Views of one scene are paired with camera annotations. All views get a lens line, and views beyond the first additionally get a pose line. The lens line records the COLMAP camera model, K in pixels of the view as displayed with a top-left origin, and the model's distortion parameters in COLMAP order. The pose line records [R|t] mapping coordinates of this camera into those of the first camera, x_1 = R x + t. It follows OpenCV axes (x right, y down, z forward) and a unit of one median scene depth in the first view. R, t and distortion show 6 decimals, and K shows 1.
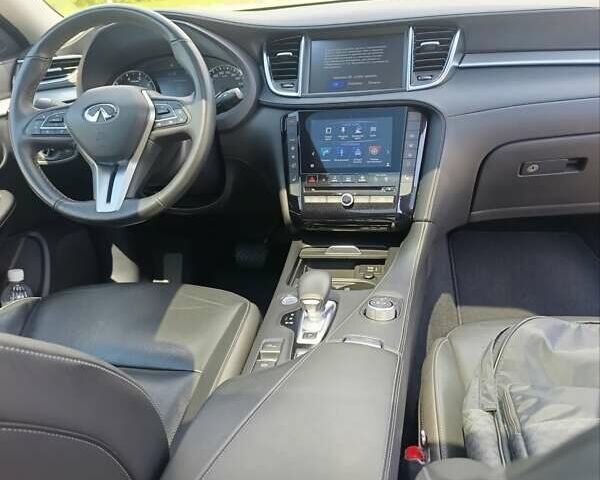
lens RADIAL K [[559.3, 0, 295.6], [0, 559.3, 241.5], [0, 0, 1]] dist [0.029861, 0.000000]
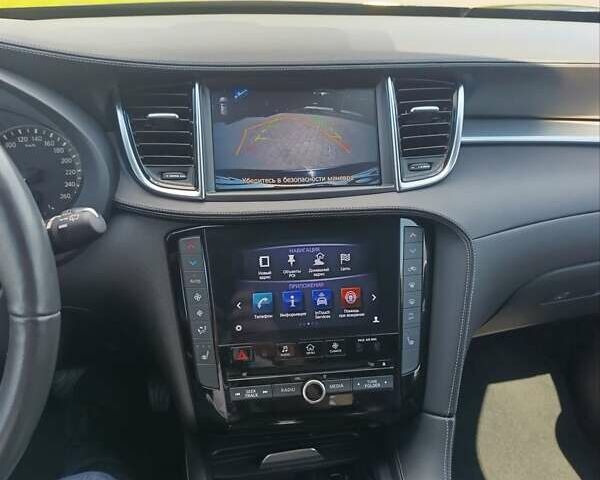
lens RADIAL K [[559.3, 0, 304.9], [0, 559.3, 238.3], [0, 0, 1]] dist [0.029861, 0.000000]
pose [[0.921381, -0.076602, 0.381037, -0.111236], [0.070960, 0.997062, 0.028857, -0.235481], [-0.382128, 0.000450, 0.924109, 0.485625]]
